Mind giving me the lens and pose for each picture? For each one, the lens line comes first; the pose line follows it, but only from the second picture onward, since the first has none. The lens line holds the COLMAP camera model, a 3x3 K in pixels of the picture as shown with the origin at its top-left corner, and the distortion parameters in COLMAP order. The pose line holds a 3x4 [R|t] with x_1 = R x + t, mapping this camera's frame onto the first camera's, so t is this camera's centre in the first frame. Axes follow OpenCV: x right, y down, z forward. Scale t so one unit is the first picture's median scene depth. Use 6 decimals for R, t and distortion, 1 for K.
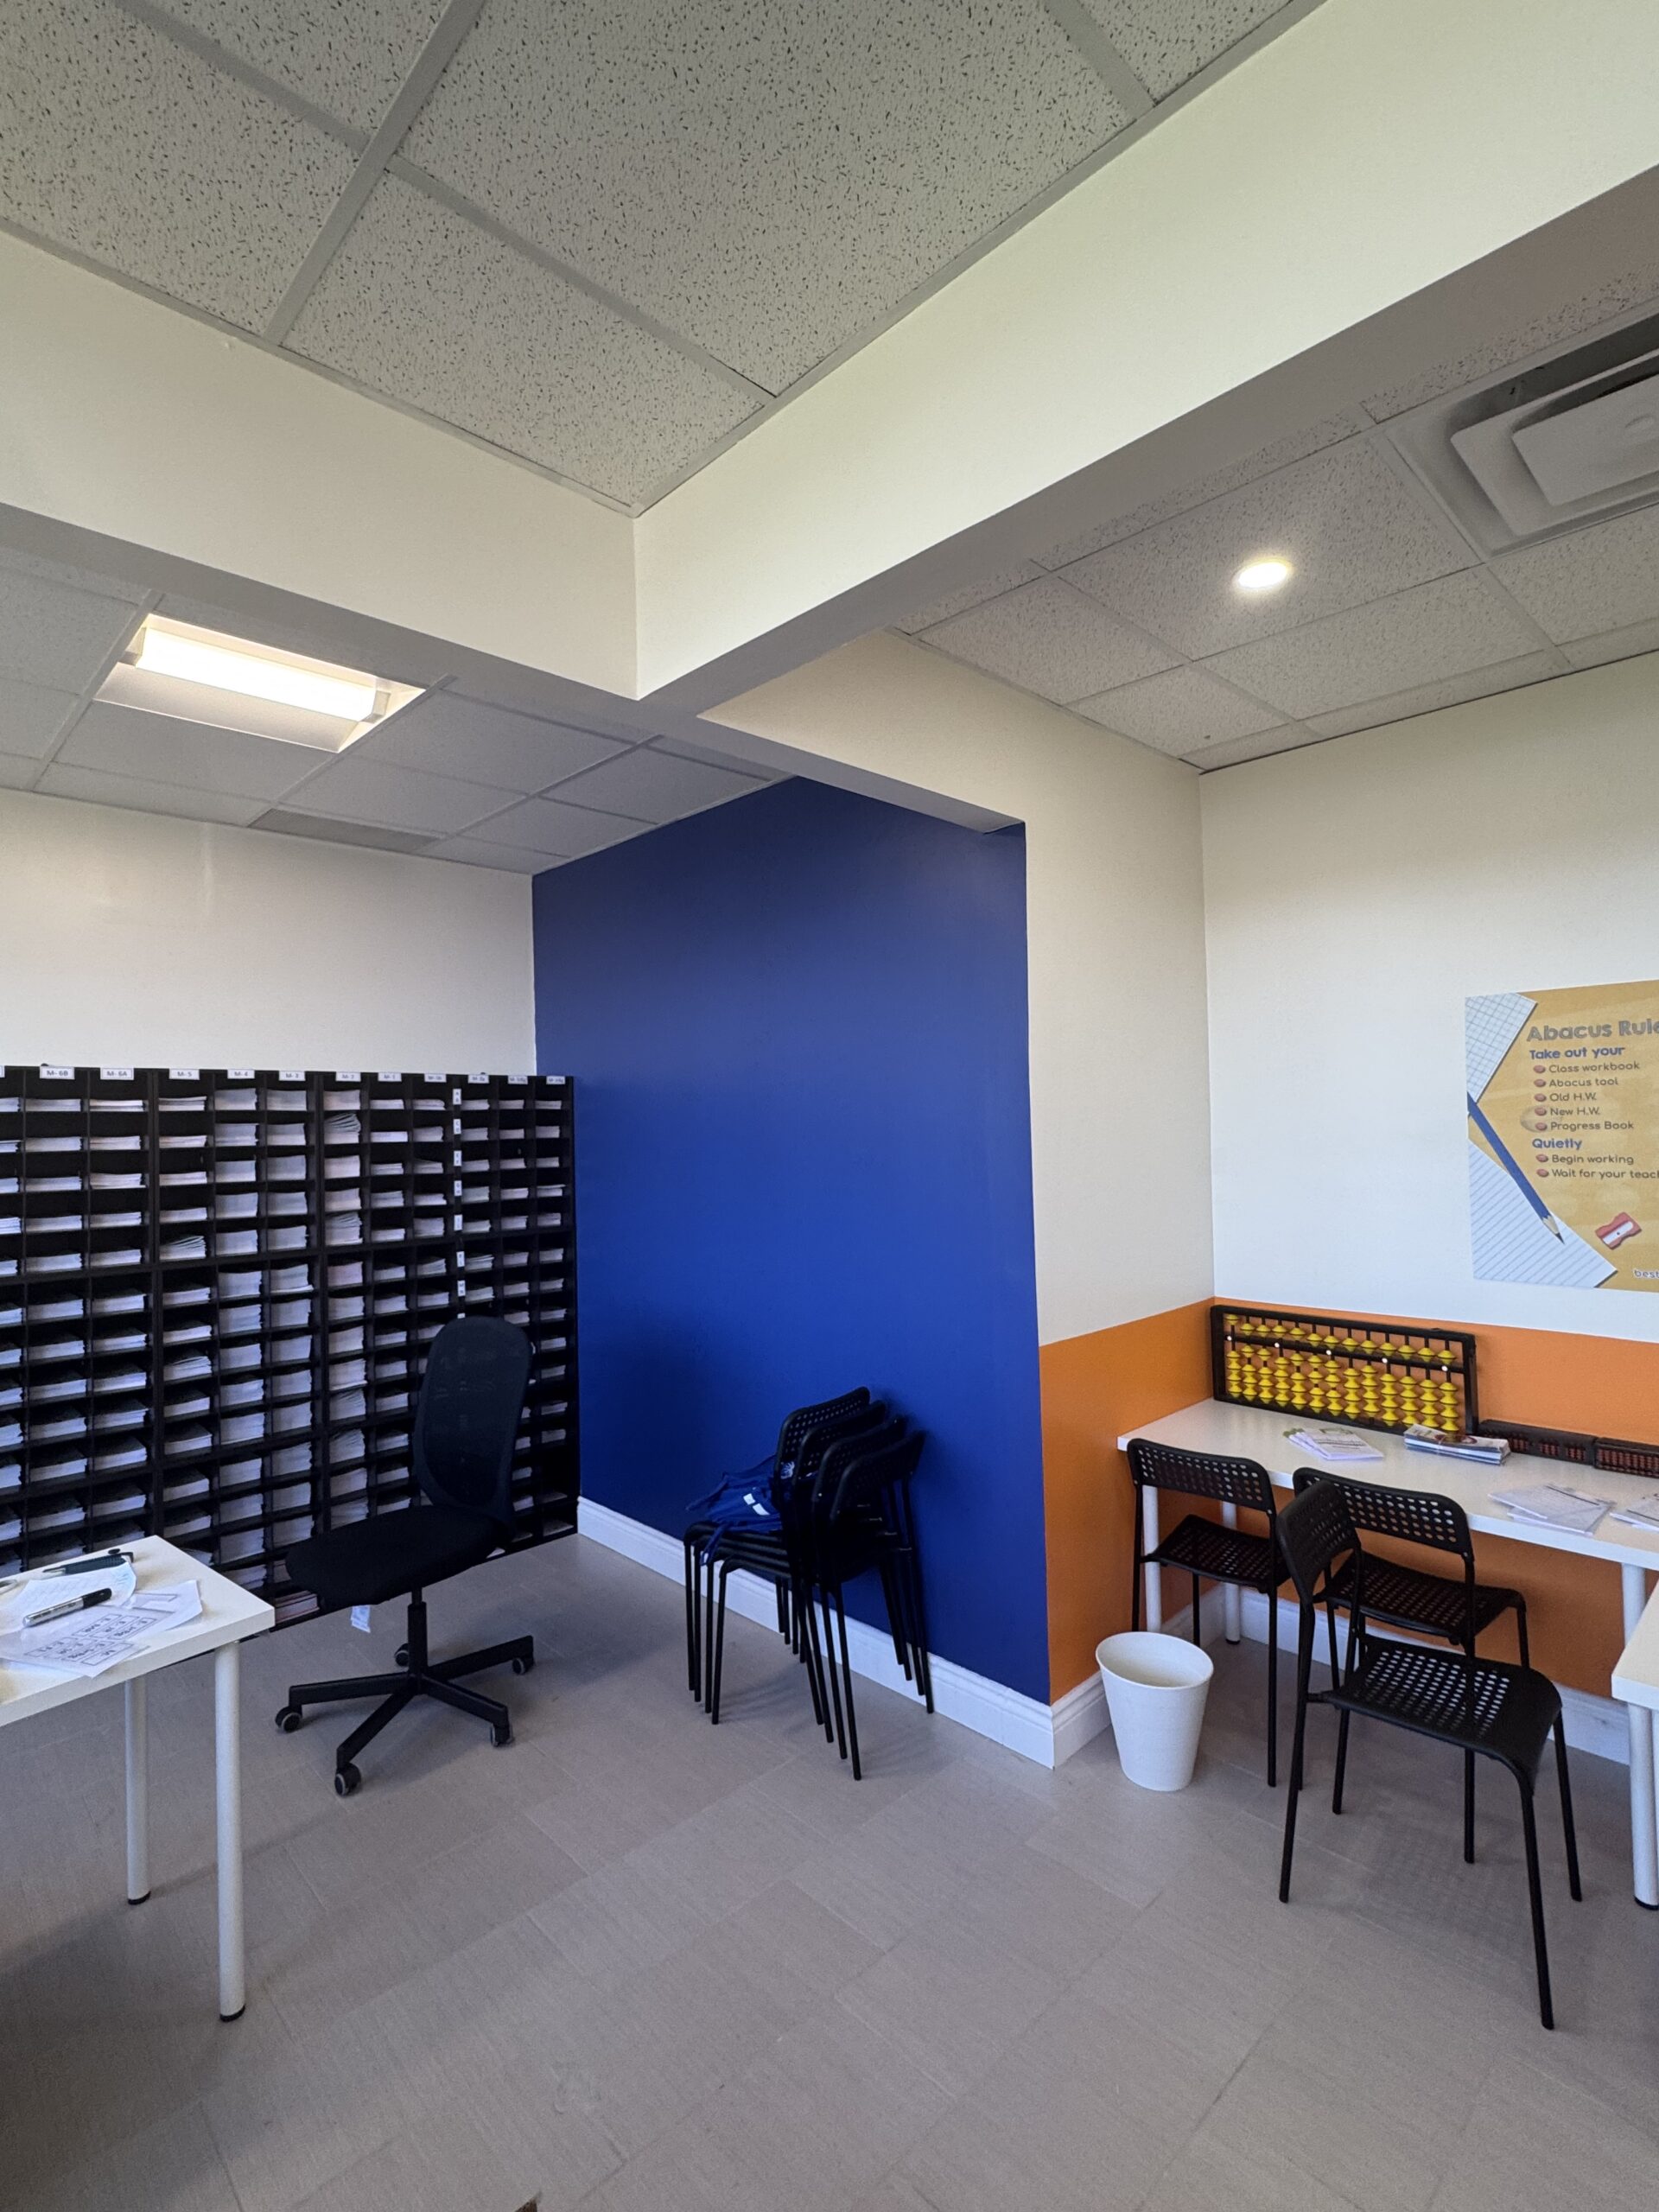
lens RADIAL K [[1062.1, 0, 838.7], [0, 1062.1, 1106.0], [0, 0, 1]] dist [0.003168, -0.000798]
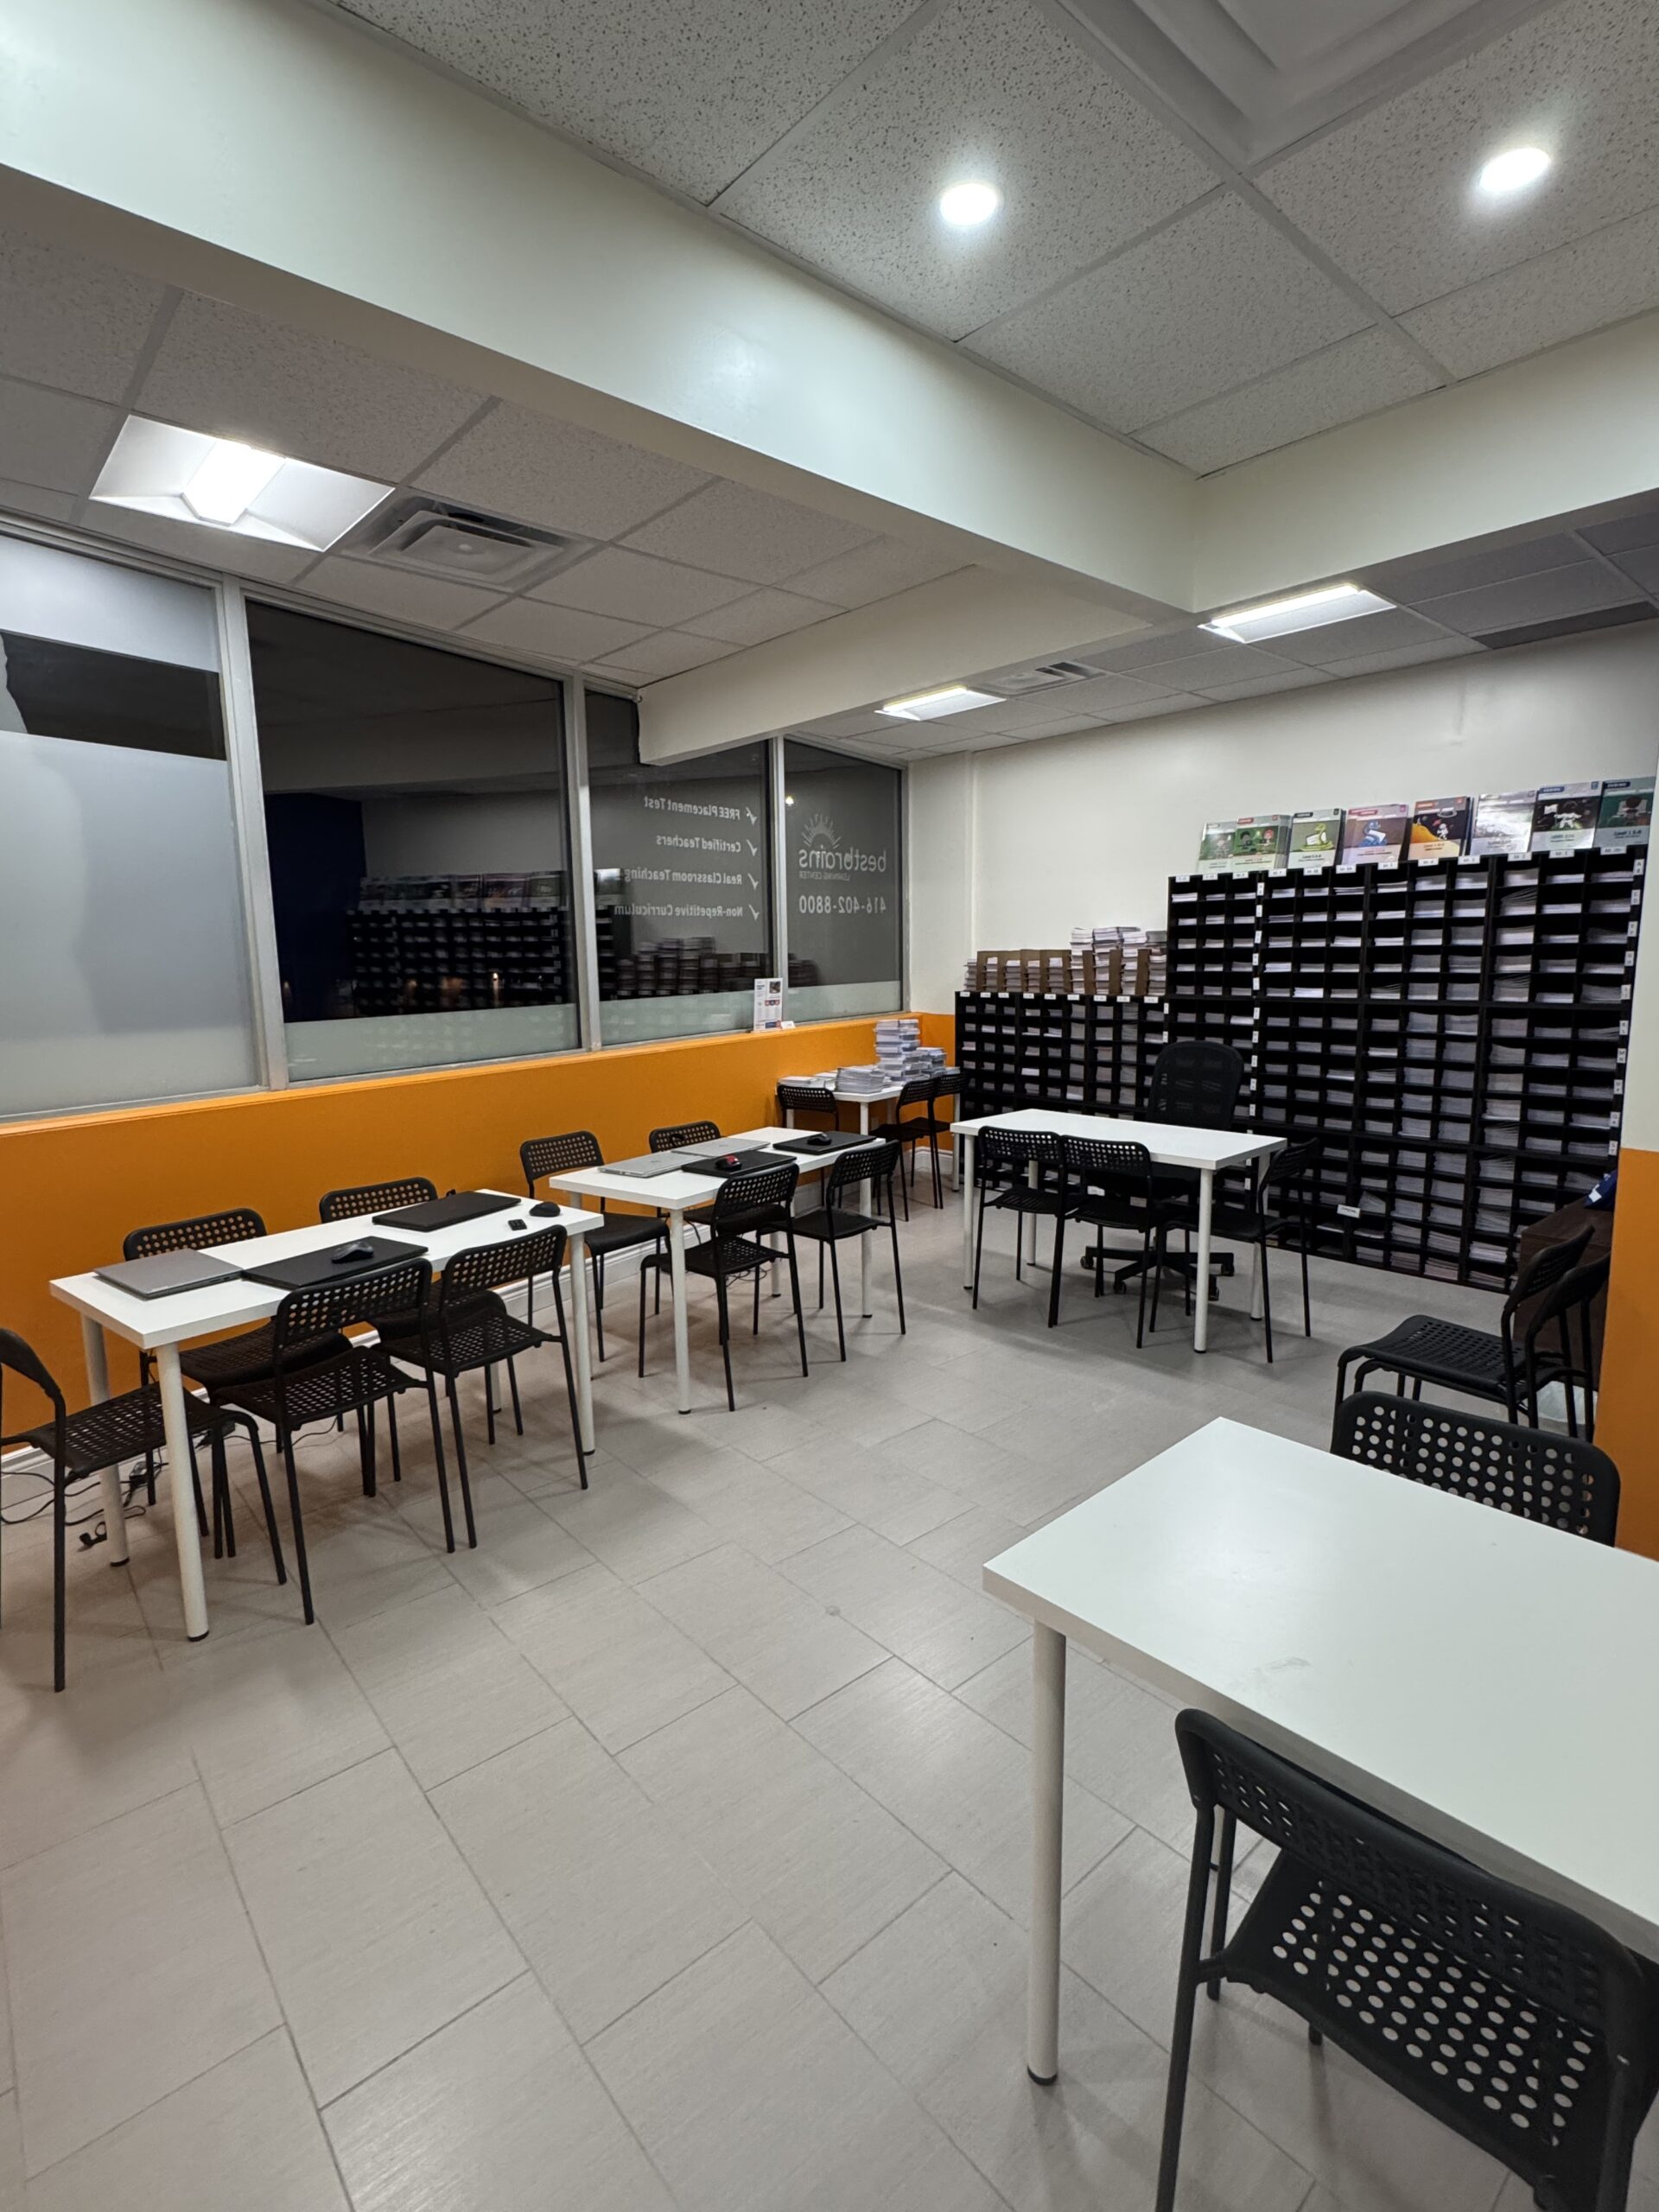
lens RADIAL K [[1062.1, 0, 843.4], [0, 1062.1, 1106.8], [0, 0, 1]] dist [0.003168, -0.000798]
pose [[-0.054623, 0.164205, -0.984913, 0.805994], [0.031432, 0.986179, 0.162673, 0.030694], [0.998012, -0.022072, -0.059030, 0.341997]]
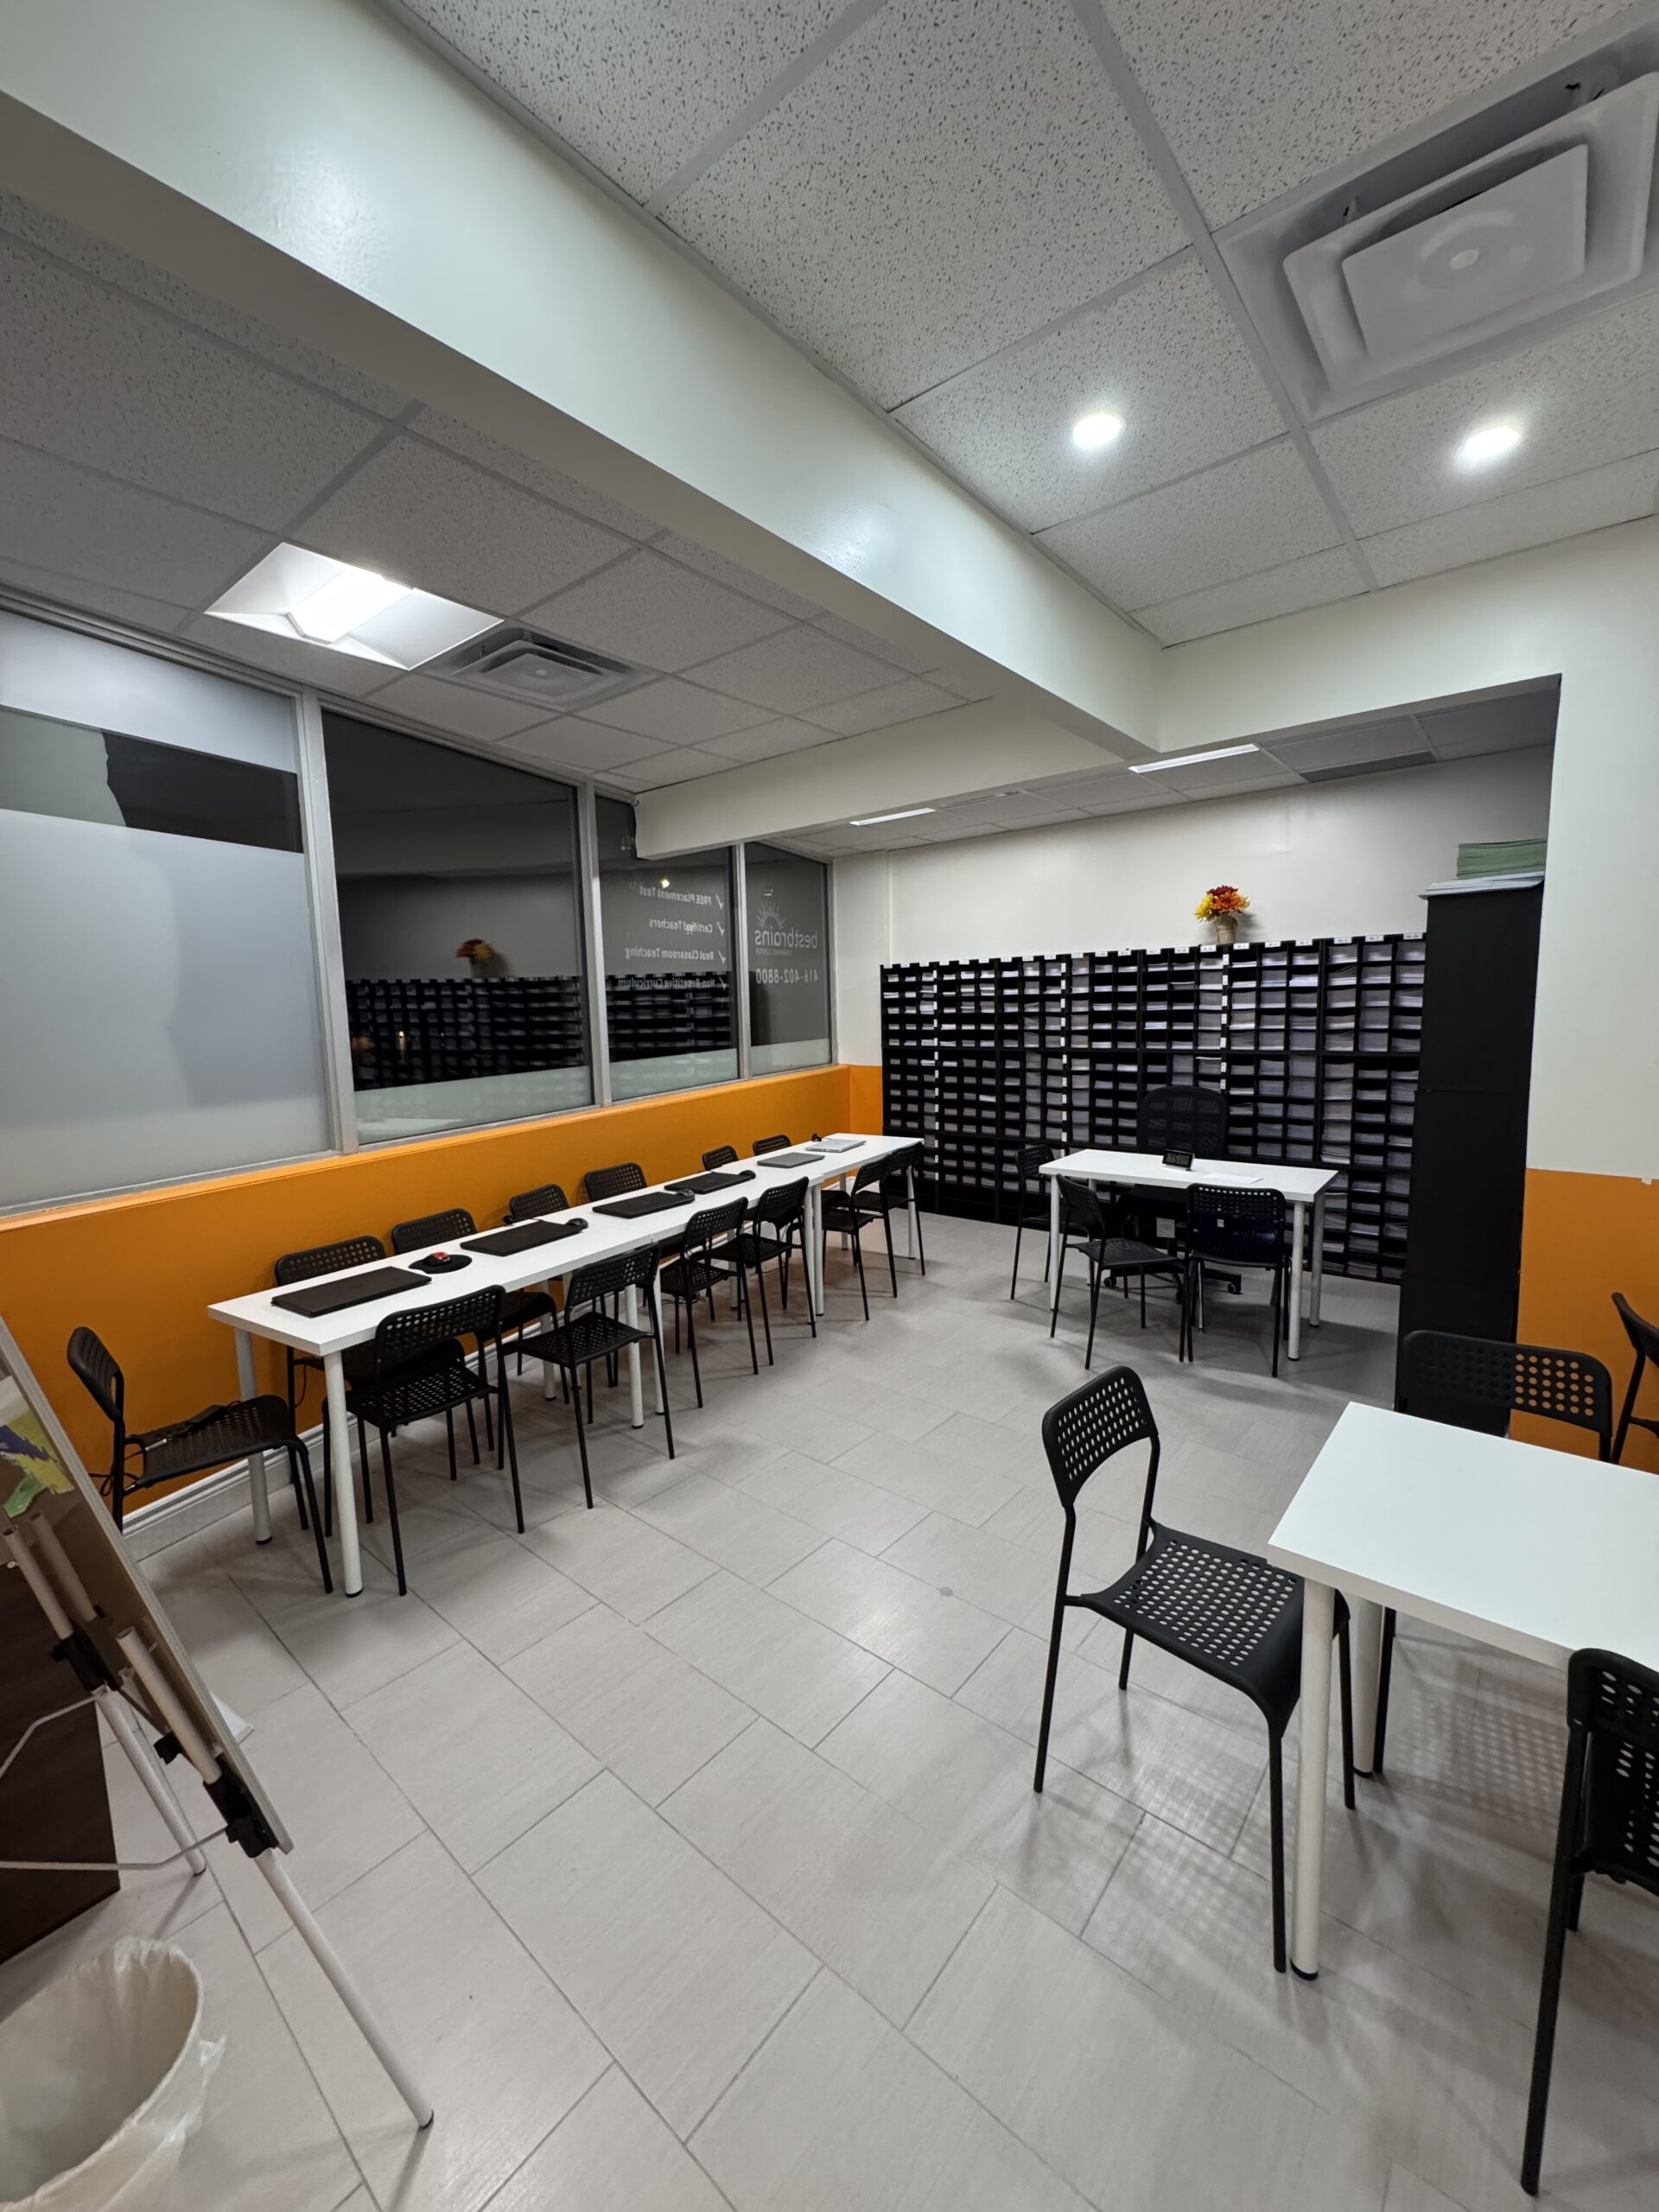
lens RADIAL K [[888.2, 0, 826.8], [0, 888.2, 1108.9], [0, 0, 1]] dist [-0.000976, 0.001263]
pose [[0.101462, 0.132664, -0.985954, 0.785999], [0.038298, 0.989813, 0.137124, 0.008370], [0.994102, -0.051673, 0.095347, 0.137161]]
